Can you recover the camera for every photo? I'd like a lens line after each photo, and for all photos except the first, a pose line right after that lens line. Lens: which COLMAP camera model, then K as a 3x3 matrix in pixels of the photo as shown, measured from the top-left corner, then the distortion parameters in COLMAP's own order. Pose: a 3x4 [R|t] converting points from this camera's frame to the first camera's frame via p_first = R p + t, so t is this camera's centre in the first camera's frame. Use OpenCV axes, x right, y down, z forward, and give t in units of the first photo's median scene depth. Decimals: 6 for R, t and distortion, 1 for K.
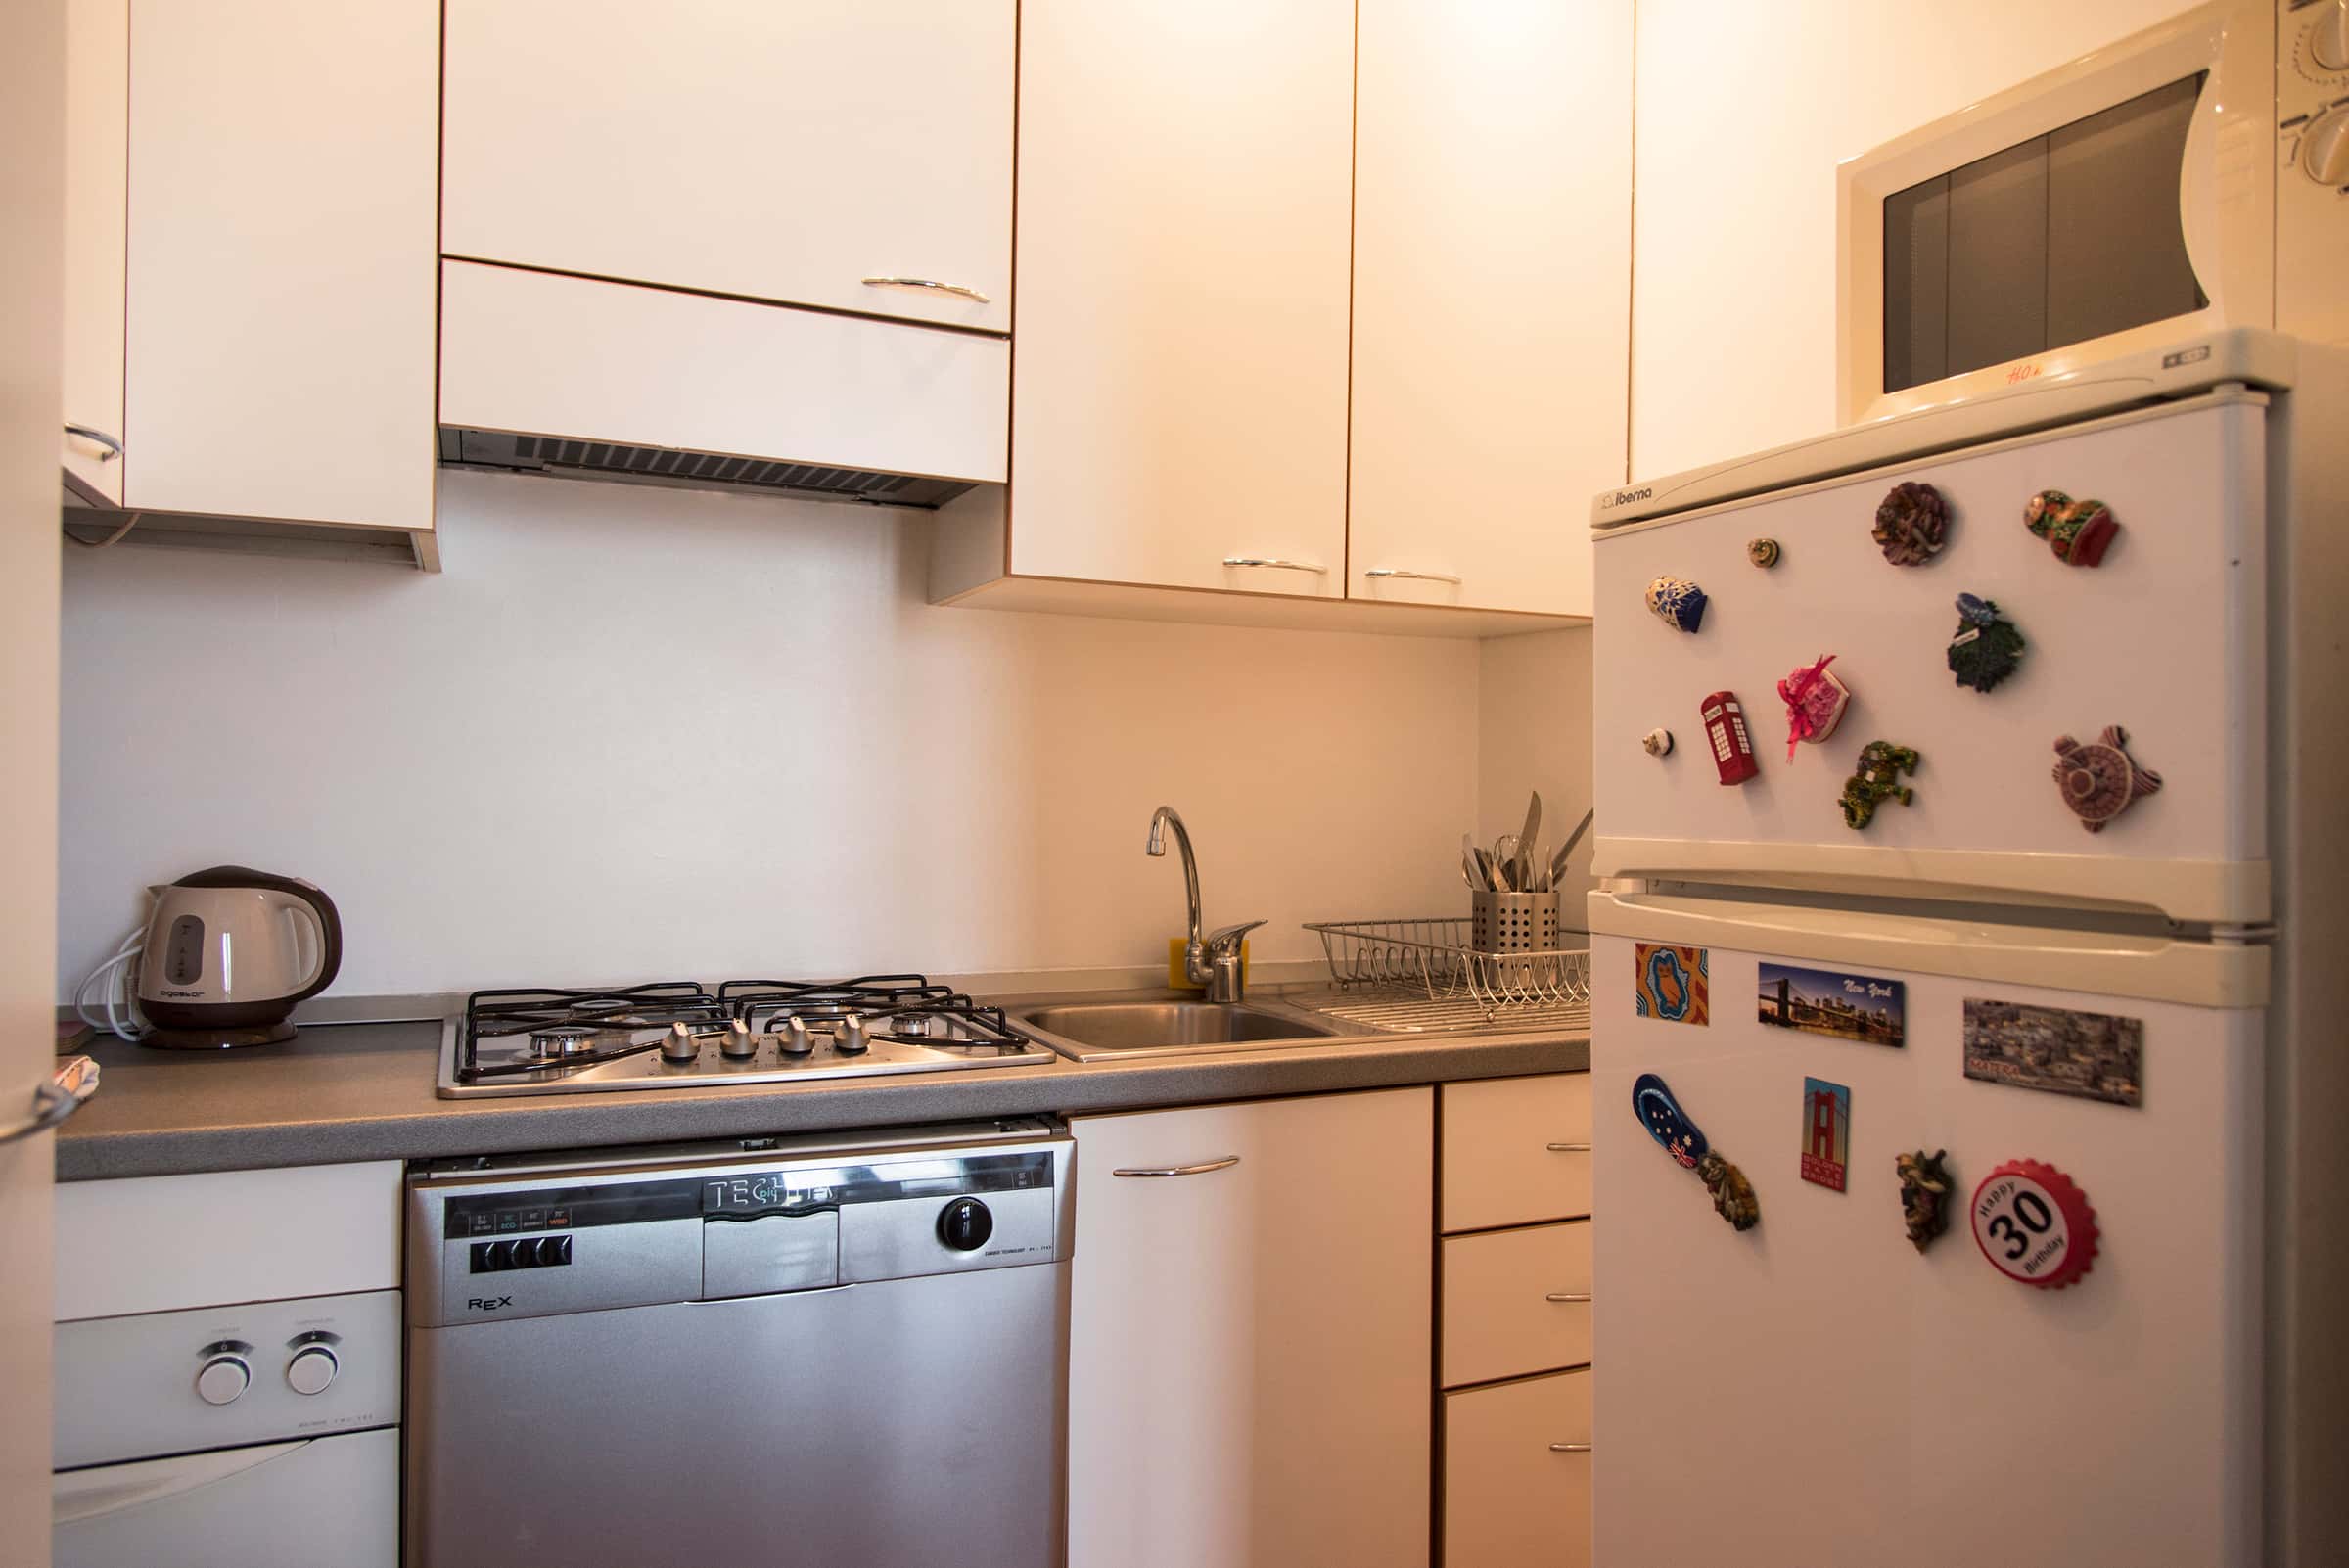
lens RADIAL K [[1572.4, 0, 1174.7], [0, 1572.4, 790.9], [0, 0, 1]] dist [-0.000755, -0.003627]
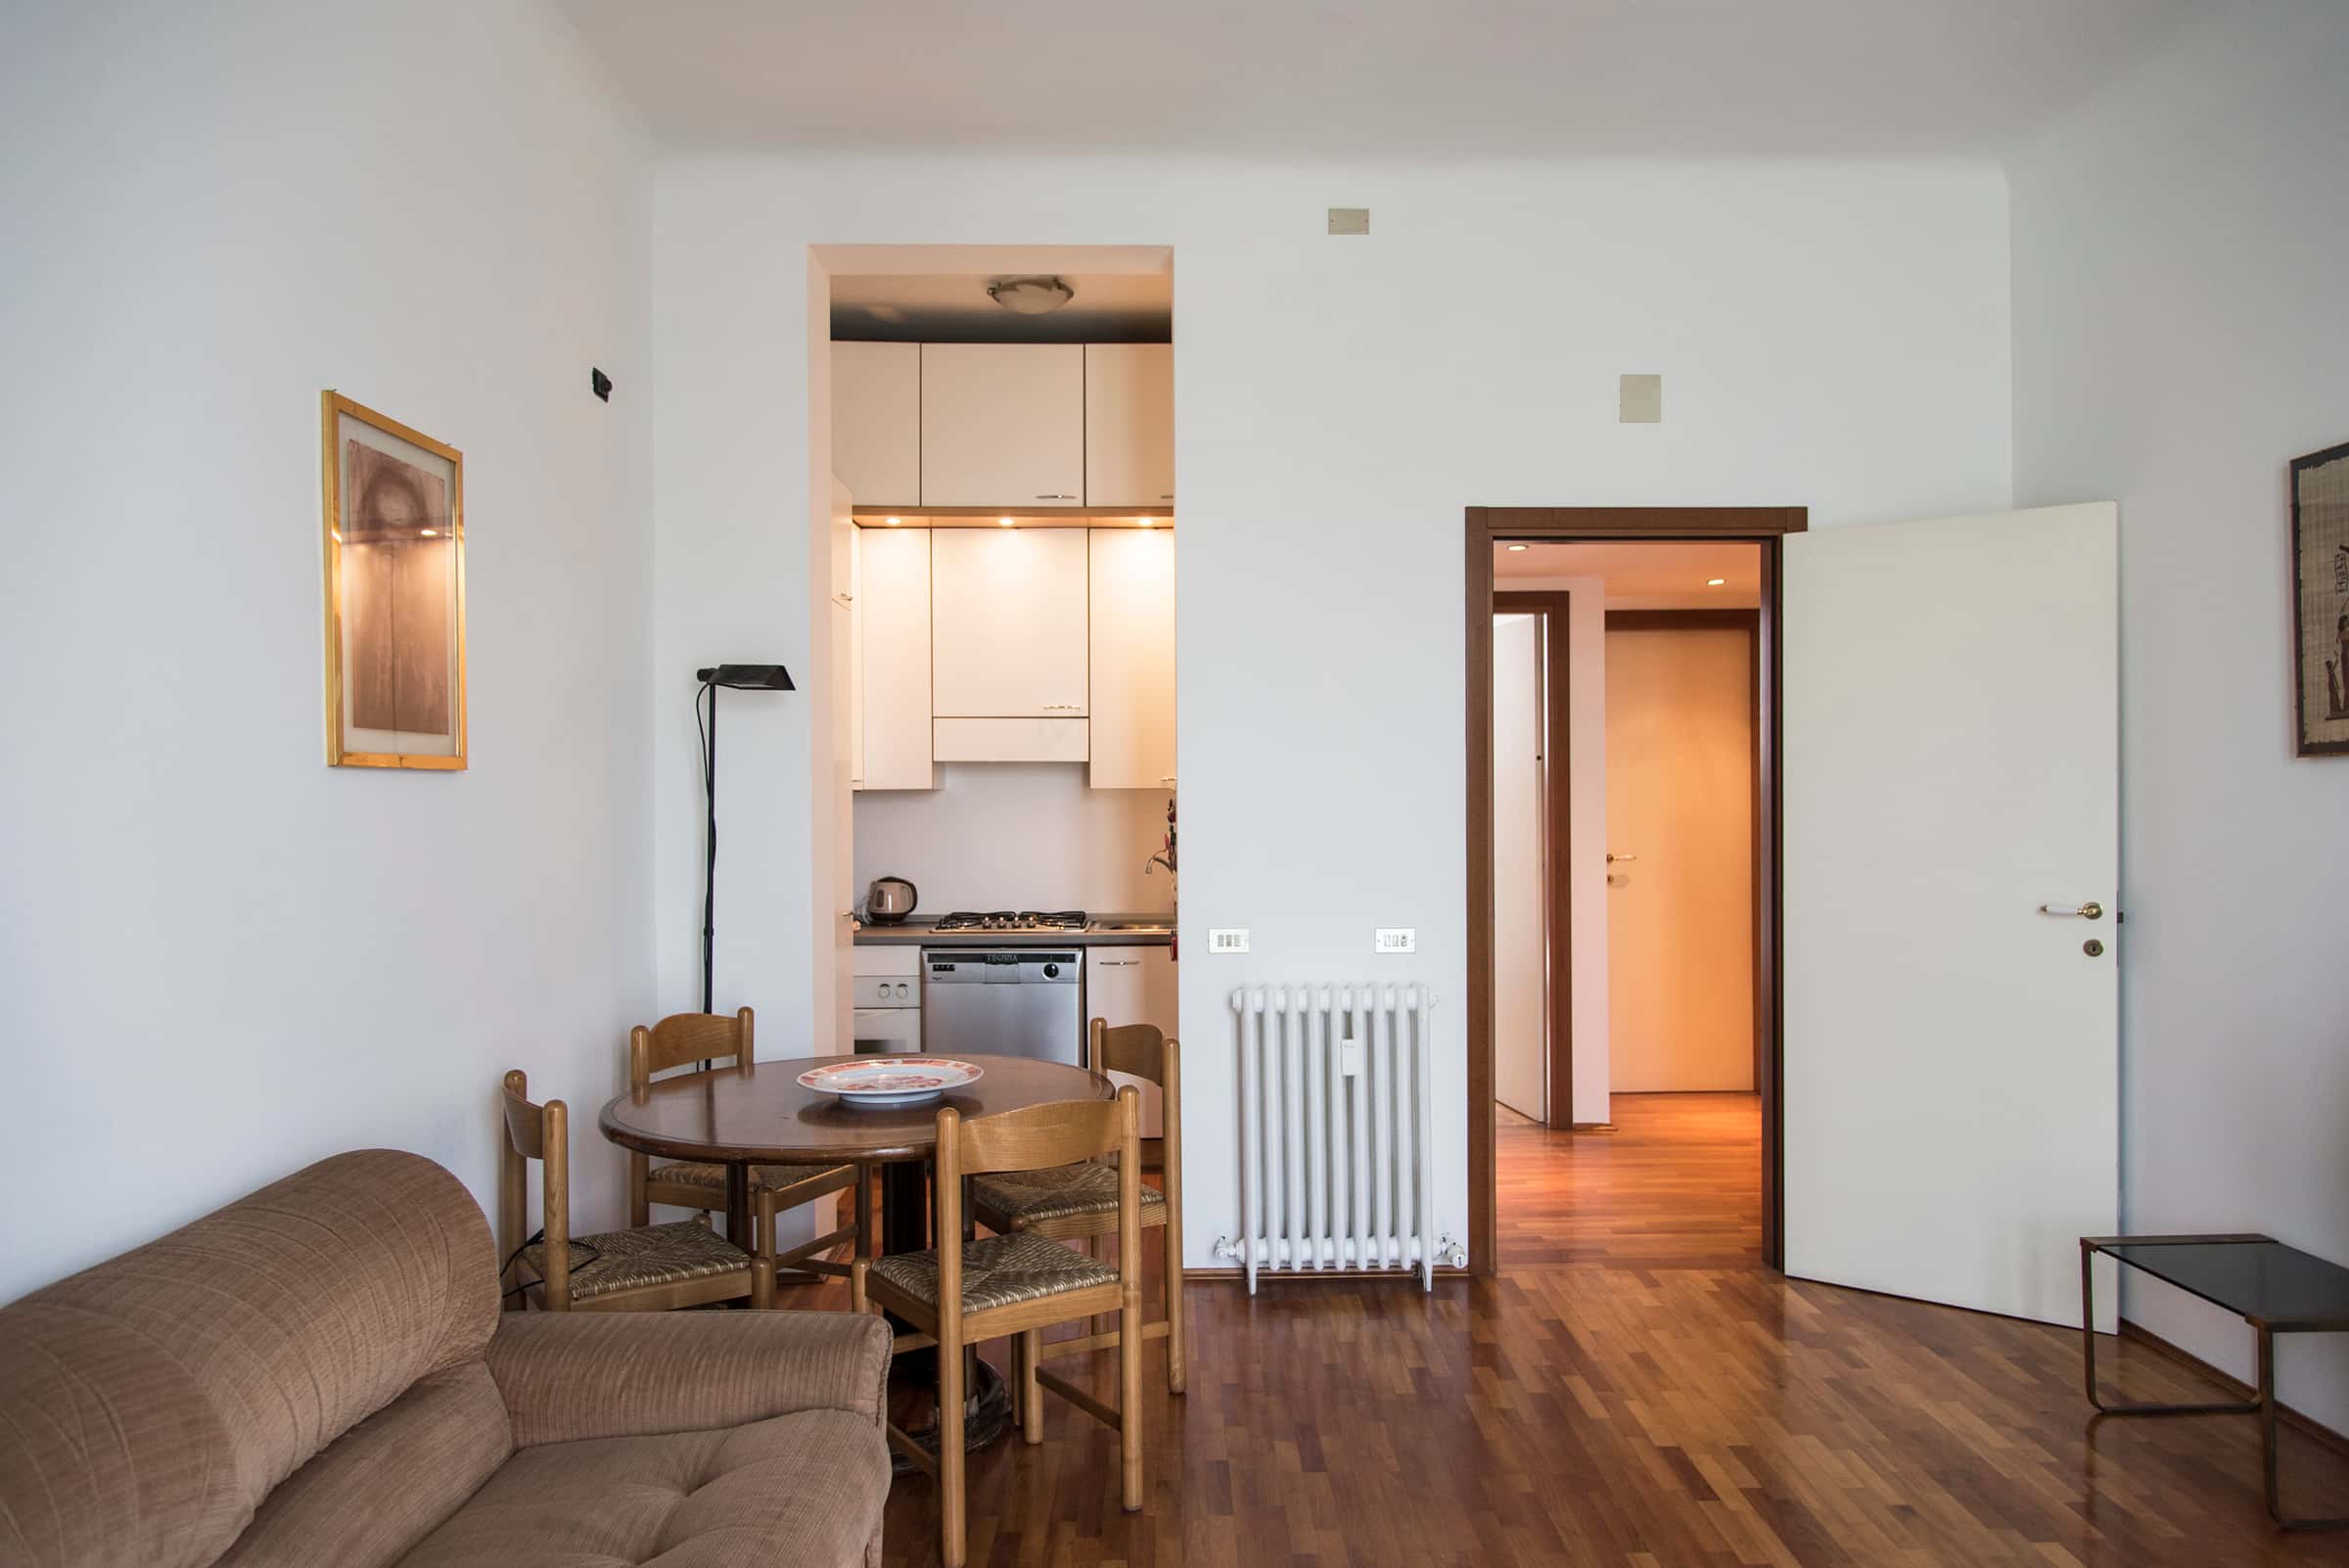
lens RADIAL K [[1572.4, 0, 1168.5], [0, 1572.4, 777.5], [0, 0, 1]] dist [-0.000755, -0.003627]
pose [[0.916096, -0.022937, -0.400302, 1.635311], [0.015566, 0.999644, -0.021655, -0.104174], [0.400656, 0.013607, 0.916128, -2.346585]]
